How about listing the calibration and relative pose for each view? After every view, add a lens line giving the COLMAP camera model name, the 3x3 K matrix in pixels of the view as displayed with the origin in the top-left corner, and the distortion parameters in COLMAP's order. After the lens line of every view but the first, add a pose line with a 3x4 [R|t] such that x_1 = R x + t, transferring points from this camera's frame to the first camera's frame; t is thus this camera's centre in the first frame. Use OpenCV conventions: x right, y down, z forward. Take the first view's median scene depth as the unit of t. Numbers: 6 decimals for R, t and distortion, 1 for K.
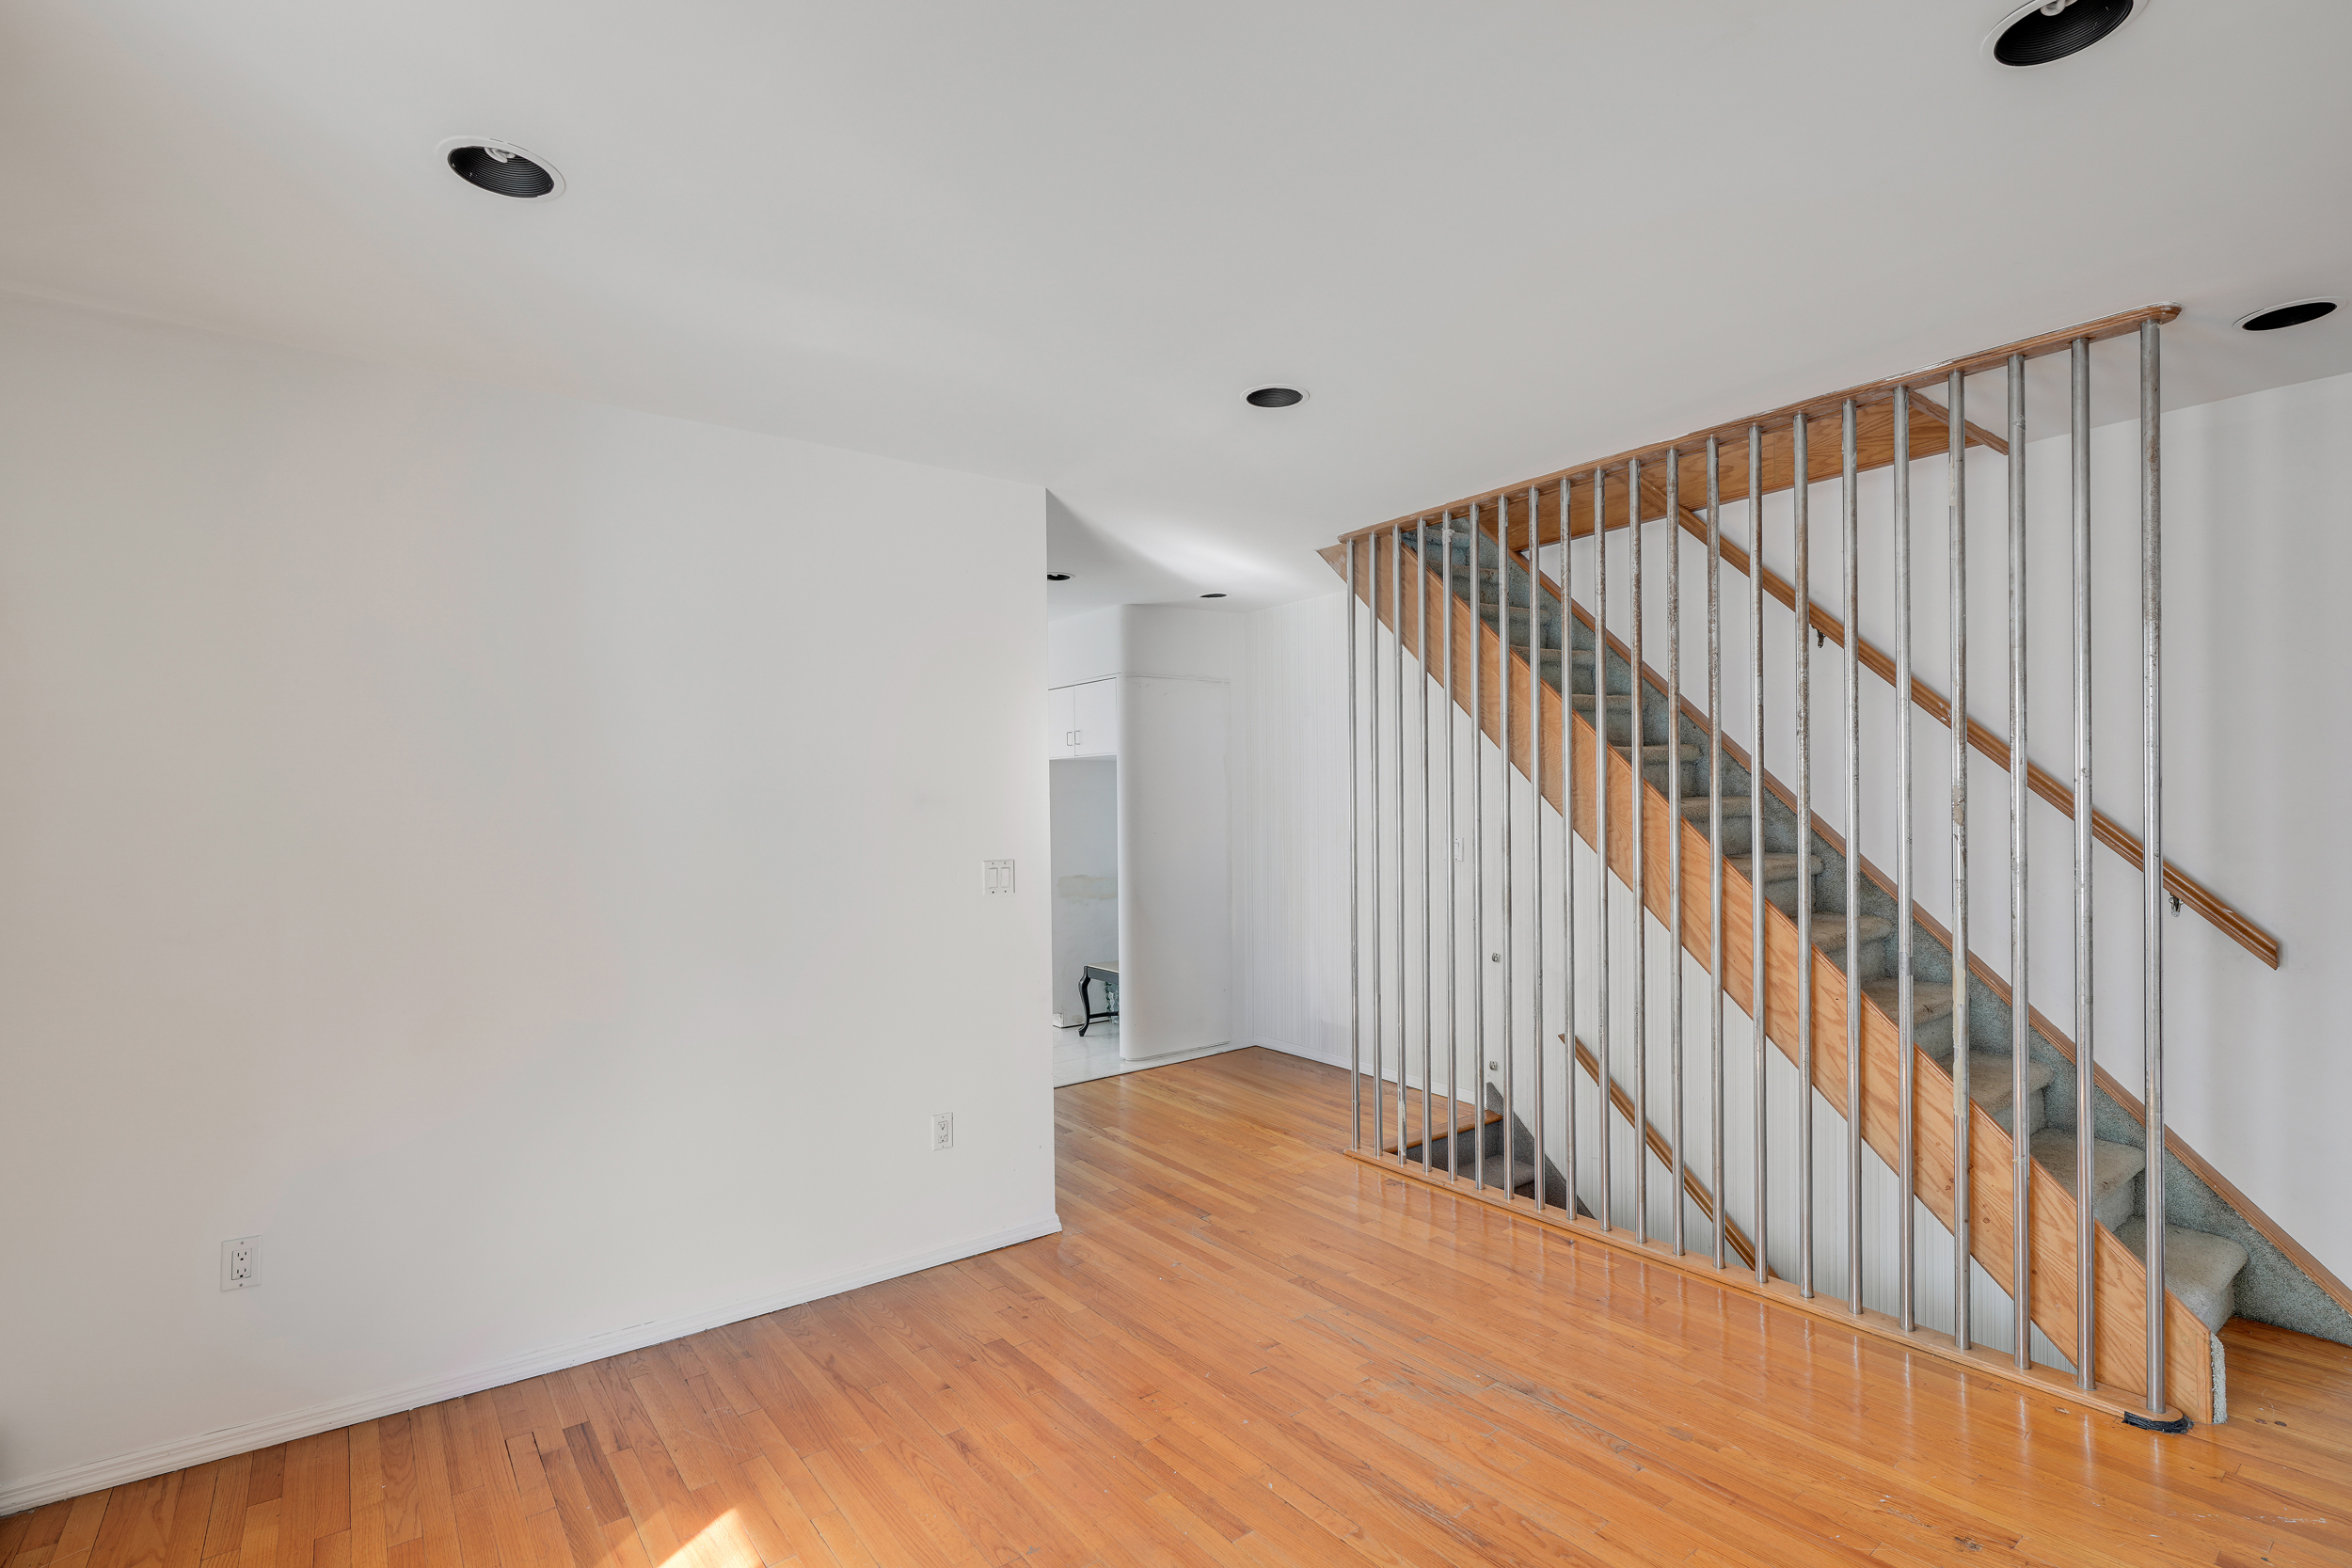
lens RADIAL K [[1094.1, 0, 1173.6], [0, 1094.1, 797.1], [0, 0, 1]] dist [0.000956, -0.000785]
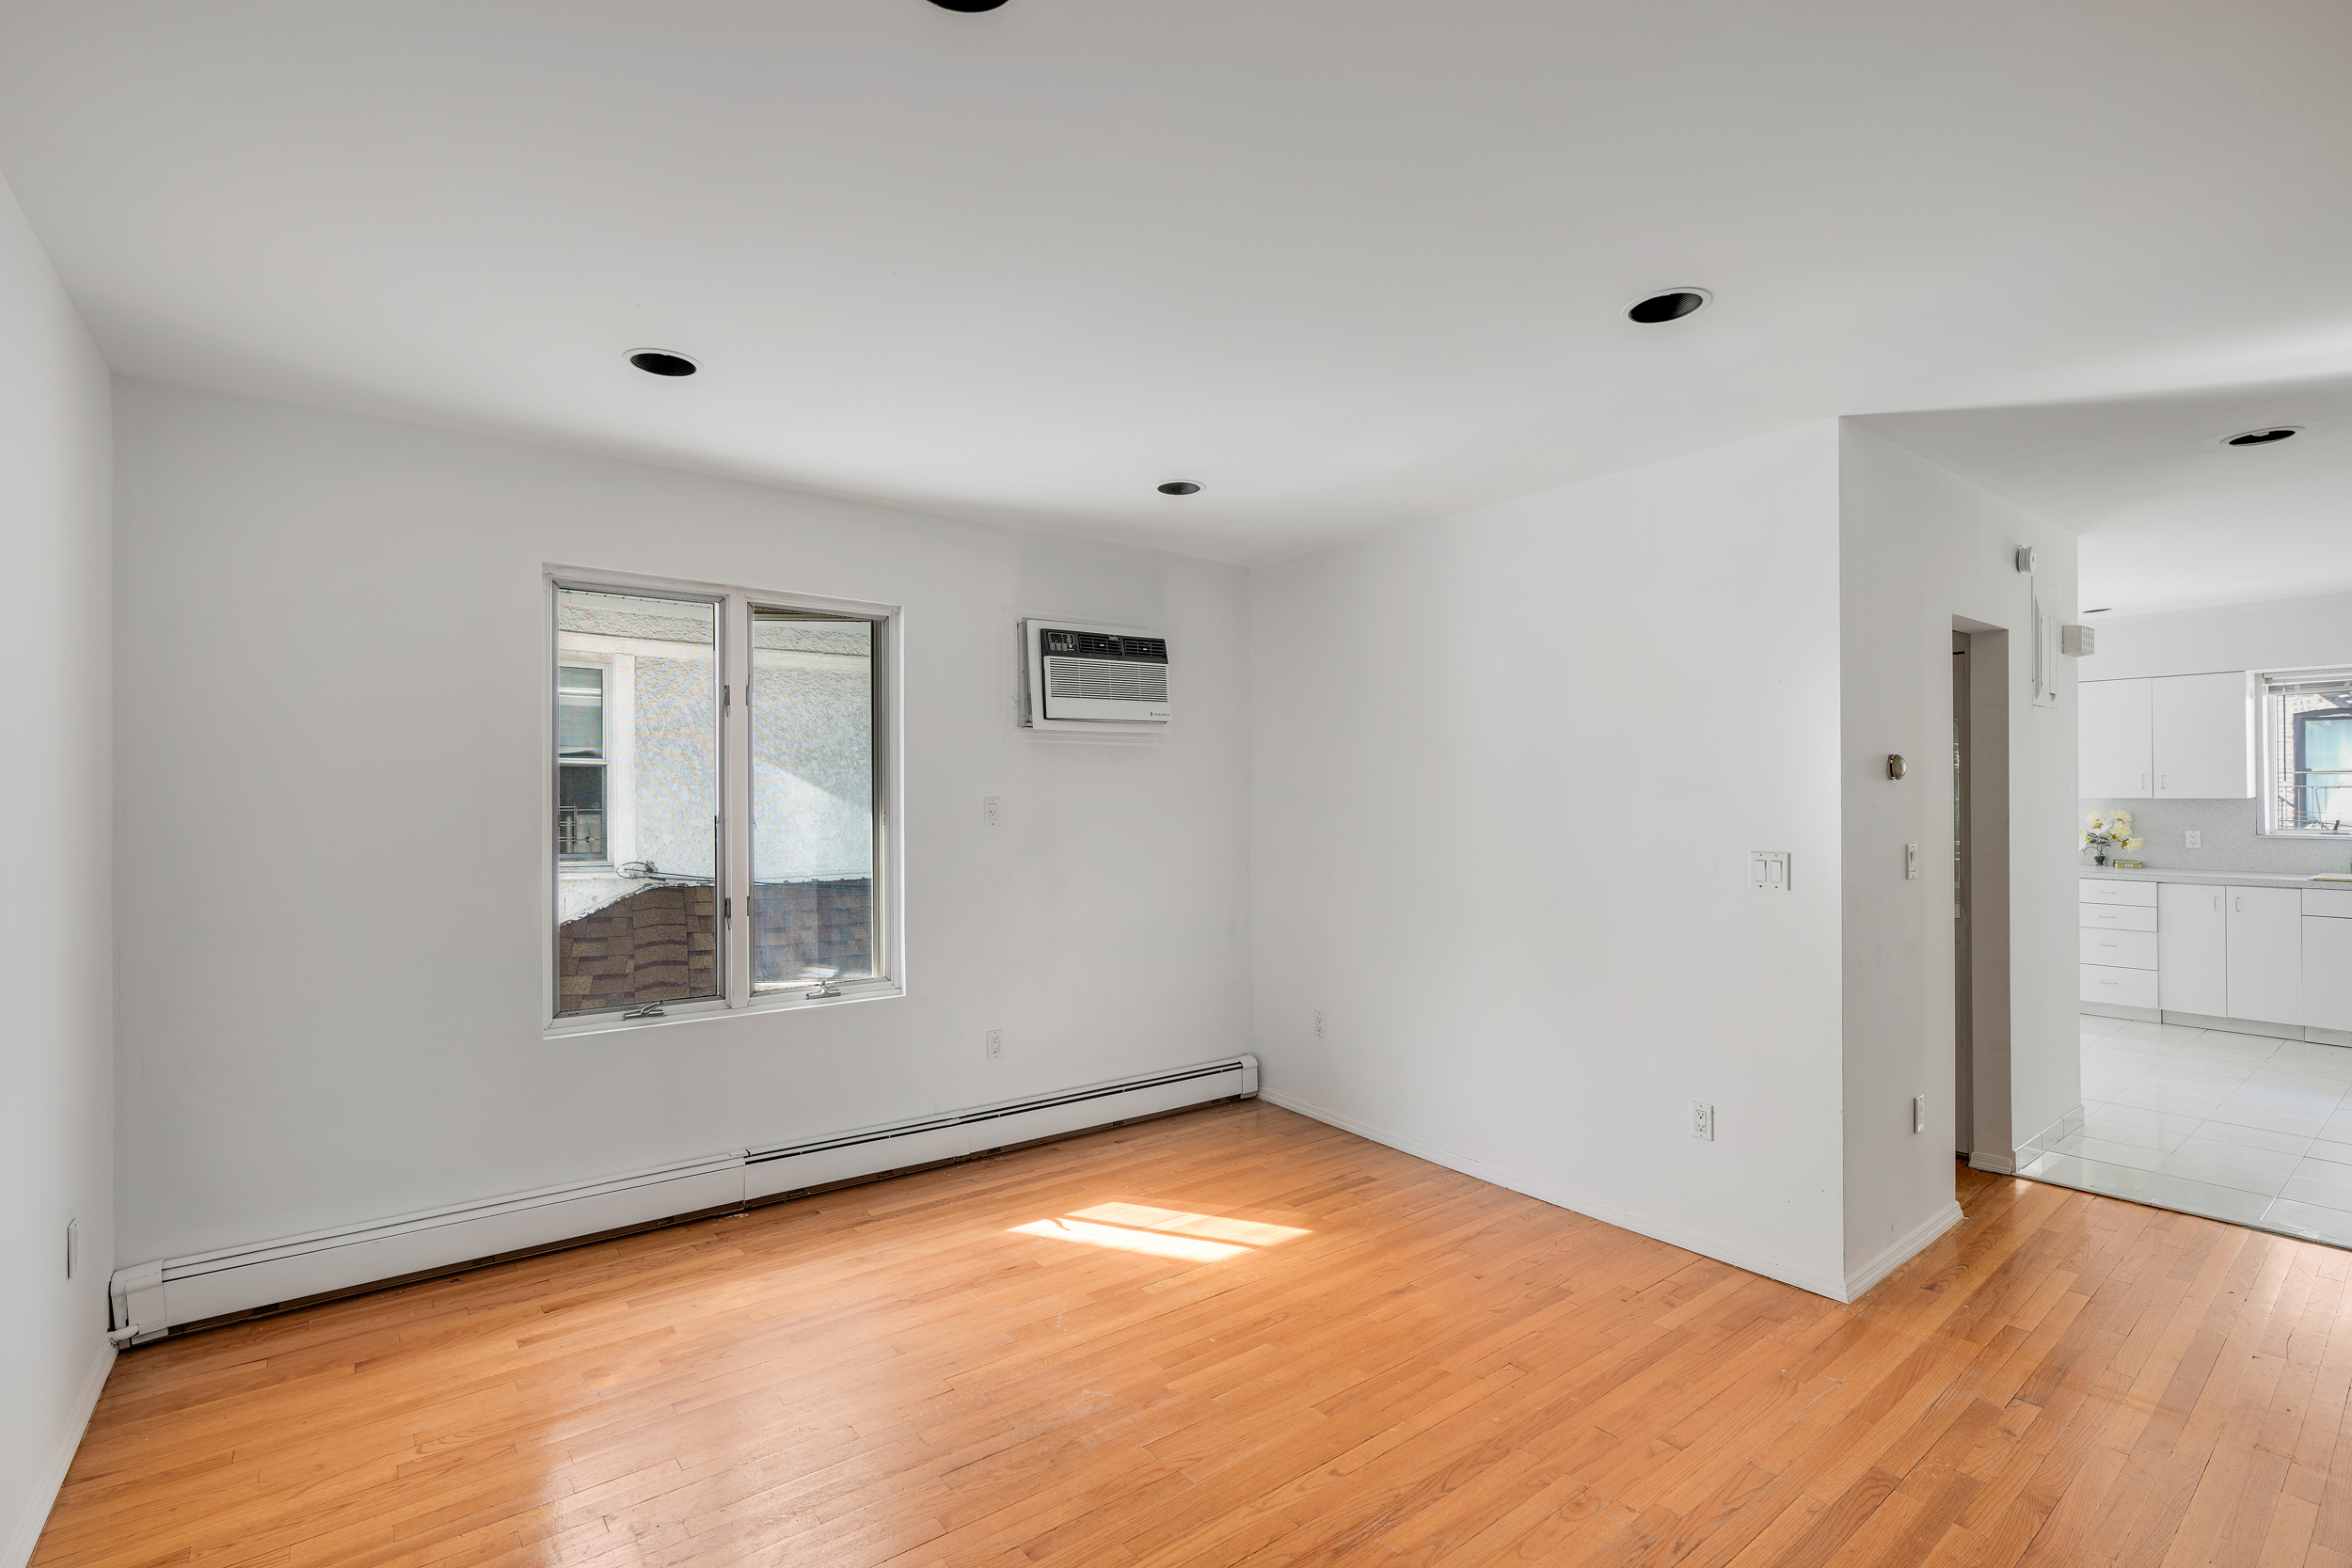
lens RADIAL K [[1094.1, 0, 1179.0], [0, 1094.1, 786.7], [0, 0, 1]] dist [0.000956, -0.000785]
pose [[-0.007302, 0.001354, -0.999972, 0.995483], [0.013520, 0.999908, 0.001255, -0.004992], [0.999882, -0.013510, -0.007319, 0.688072]]
